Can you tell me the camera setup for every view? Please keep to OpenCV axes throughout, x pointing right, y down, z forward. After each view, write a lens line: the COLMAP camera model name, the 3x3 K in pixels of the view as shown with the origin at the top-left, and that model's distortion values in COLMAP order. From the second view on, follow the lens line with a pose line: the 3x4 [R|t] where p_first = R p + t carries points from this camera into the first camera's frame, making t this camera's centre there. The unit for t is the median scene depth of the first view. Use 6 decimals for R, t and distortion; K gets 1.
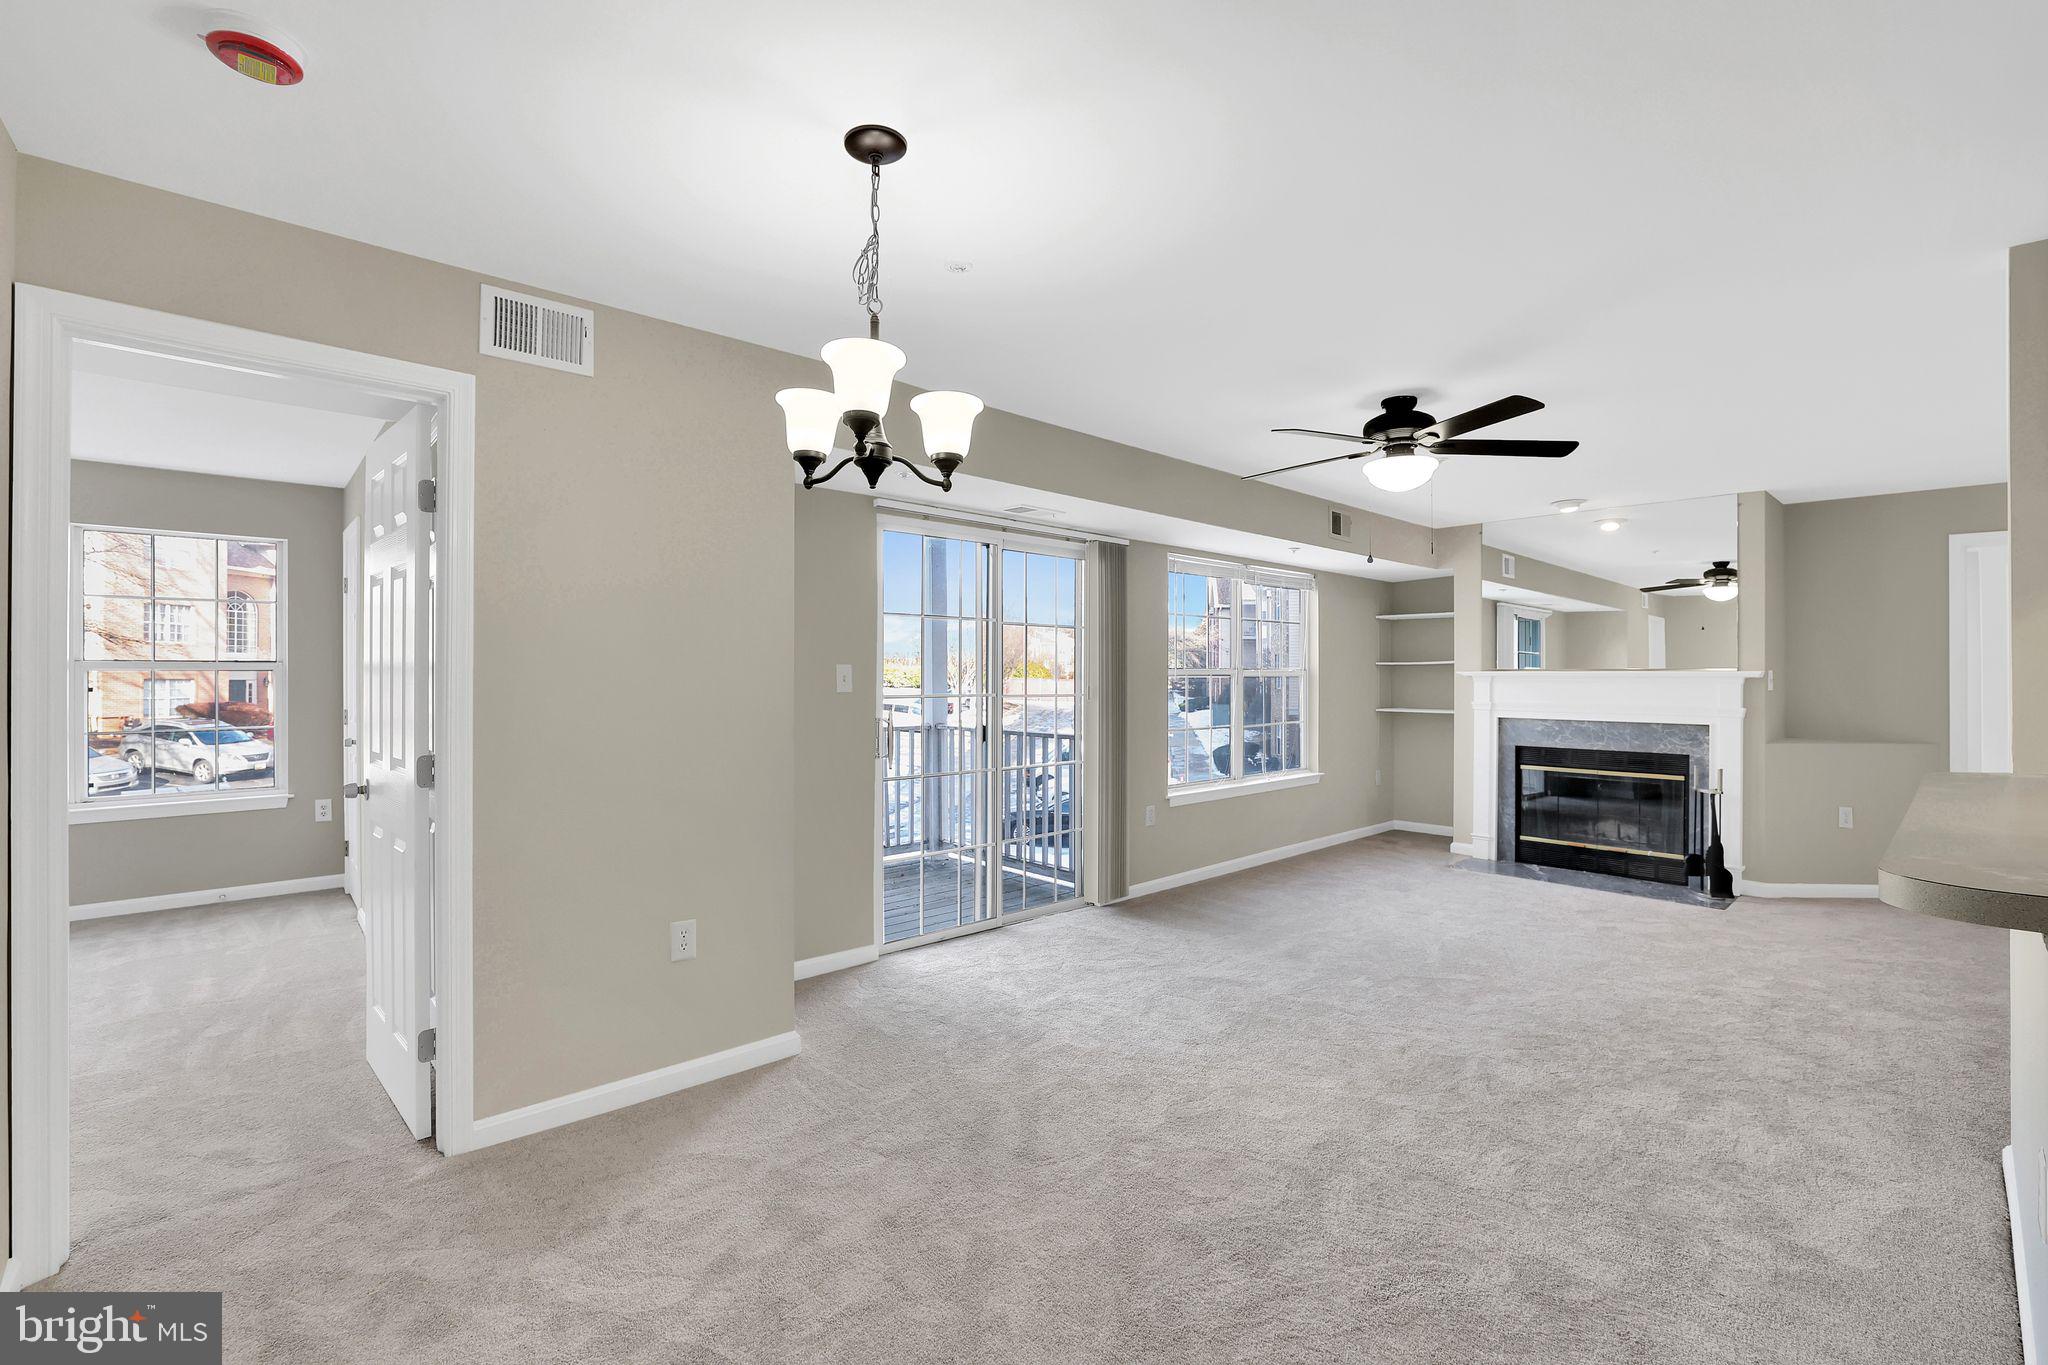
lens RADIAL K [[887.0, 0, 1015.6], [0, 887.0, 674.7], [0, 0, 1]] dist [-0.049134, 0.020721]
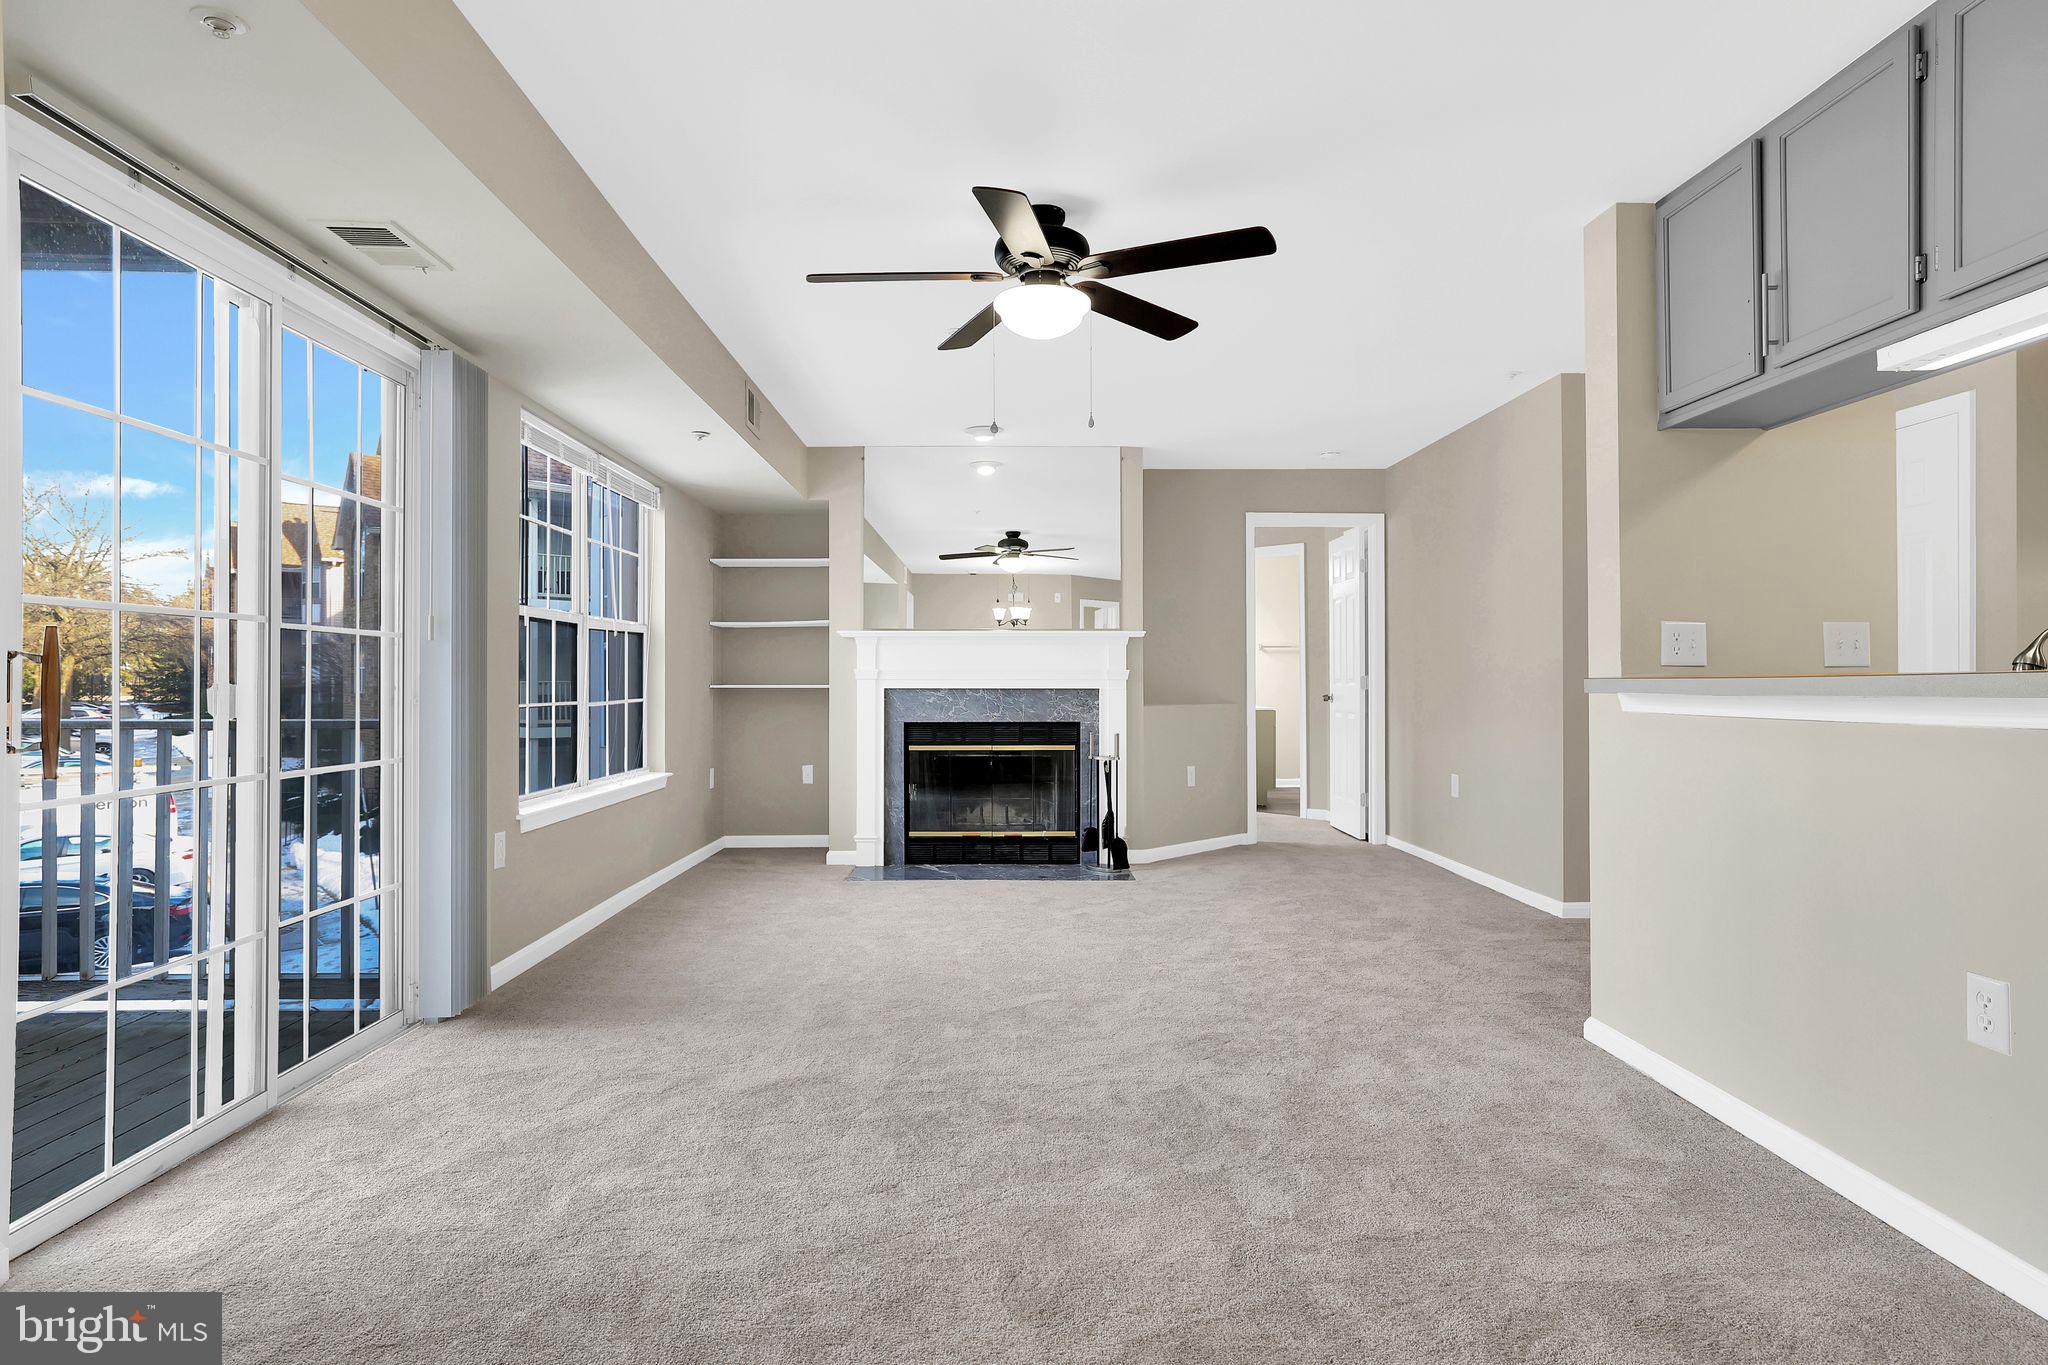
lens RADIAL K [[1129.1, 0, 1017.3], [0, 1129.1, 676.2], [0, 0, 1]] dist [-0.006210, 0.000079]
pose [[0.657794, 0.000758, 0.753198, -0.184677], [0.002858, 0.999990, -0.003503, 0.049737], [-0.753193, 0.004457, 0.657785, 0.266022]]
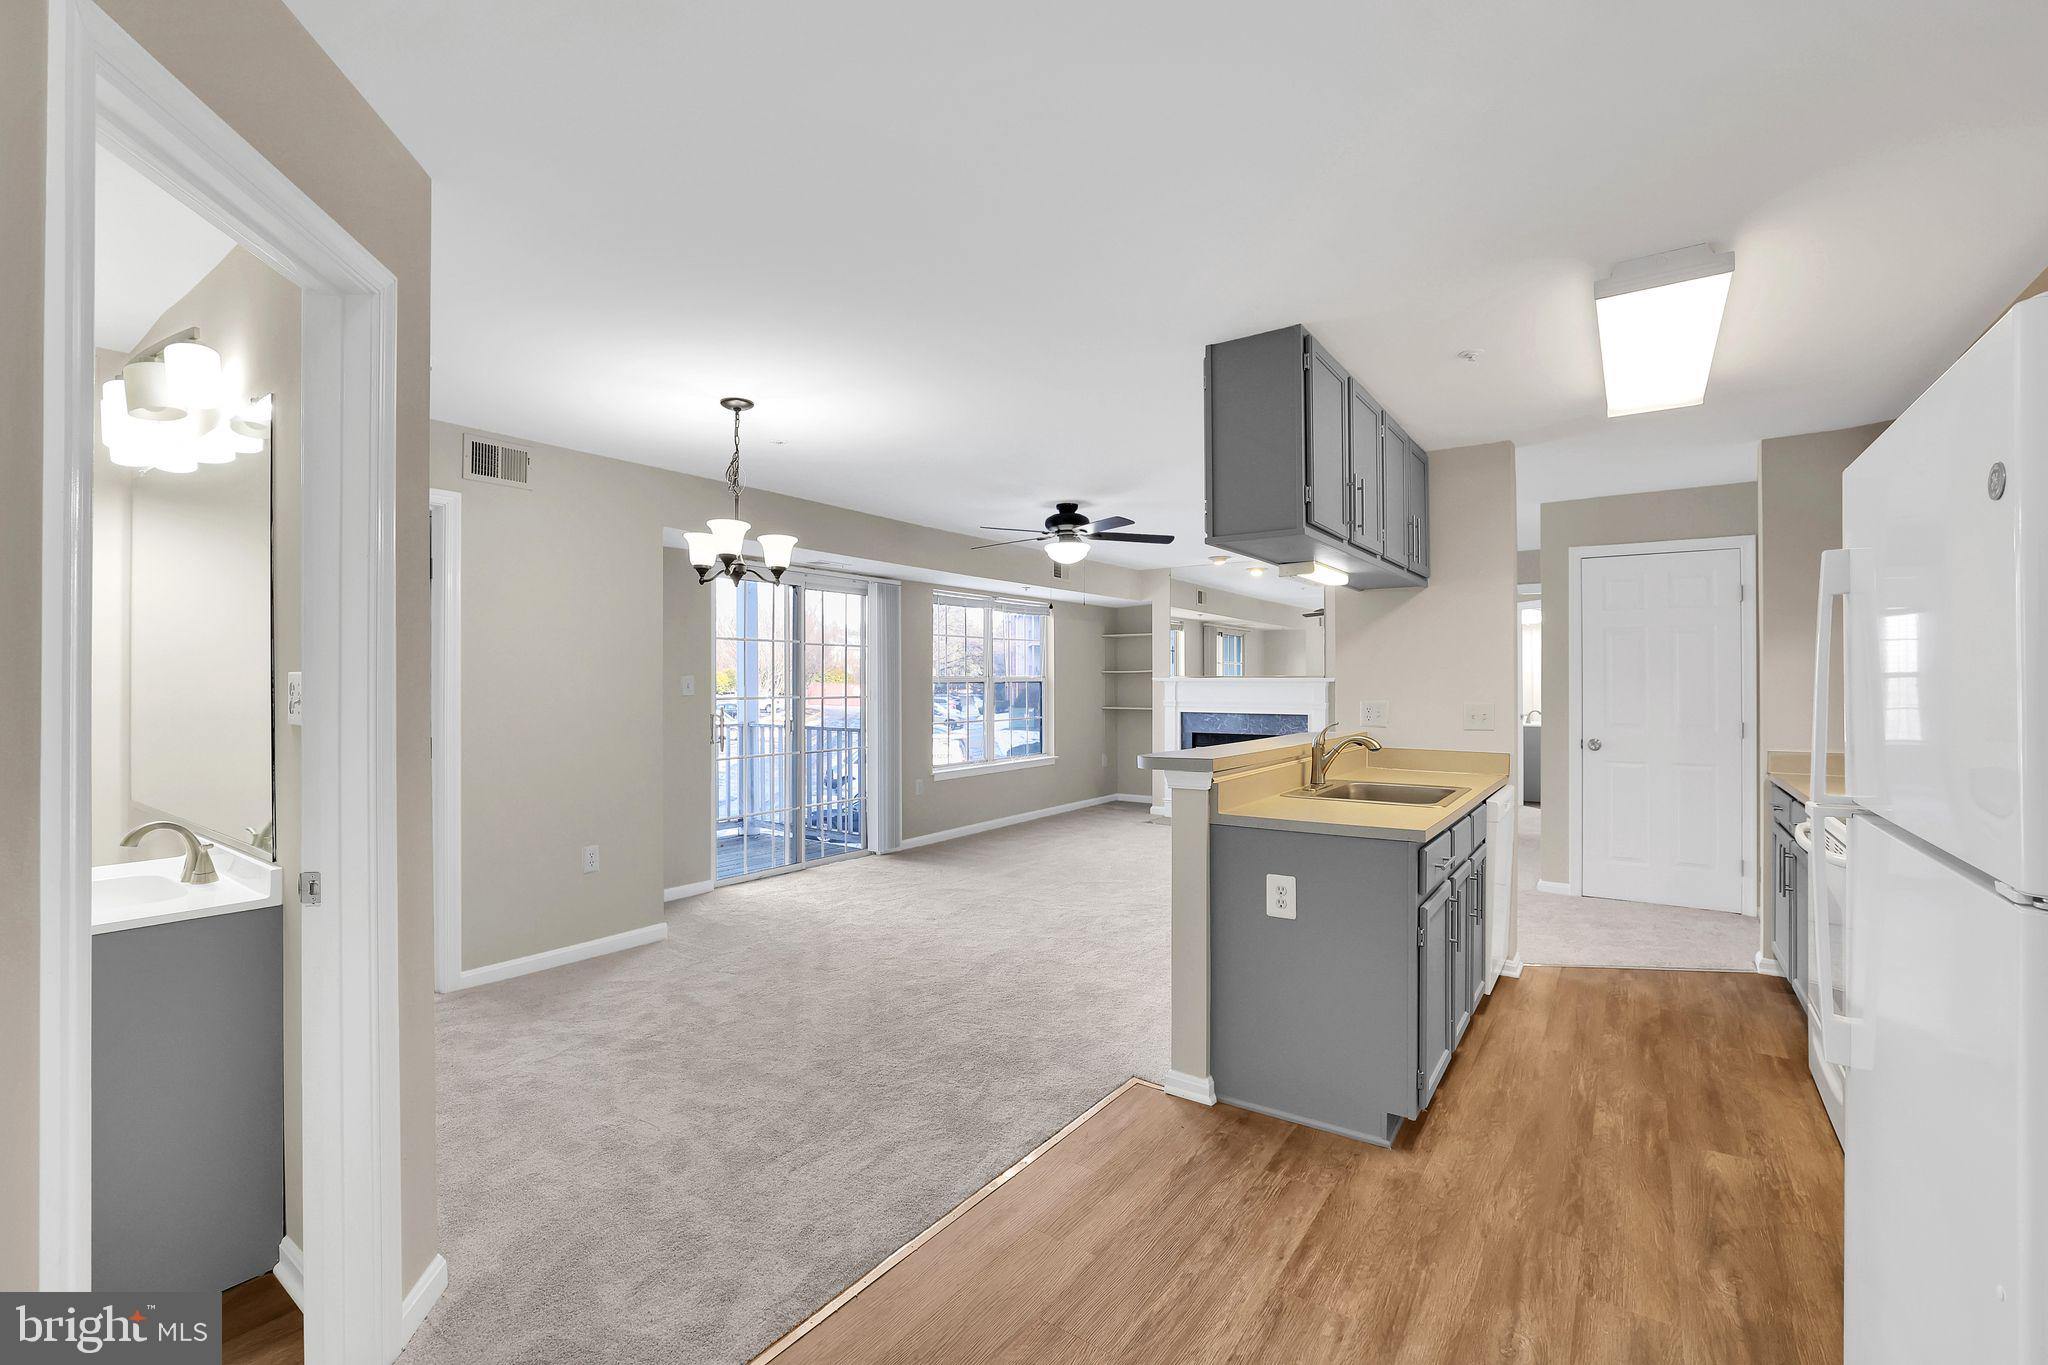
lens RADIAL K [[887.0, 0, 1015.6], [0, 887.0, 674.7], [0, 0, 1]] dist [-0.049134, 0.020721]
pose [[0.976071, -0.001983, 0.217442, 0.004175], [0.003042, 0.999985, -0.004537, -0.003869], [-0.217429, 0.005090, 0.976063, -0.340181]]
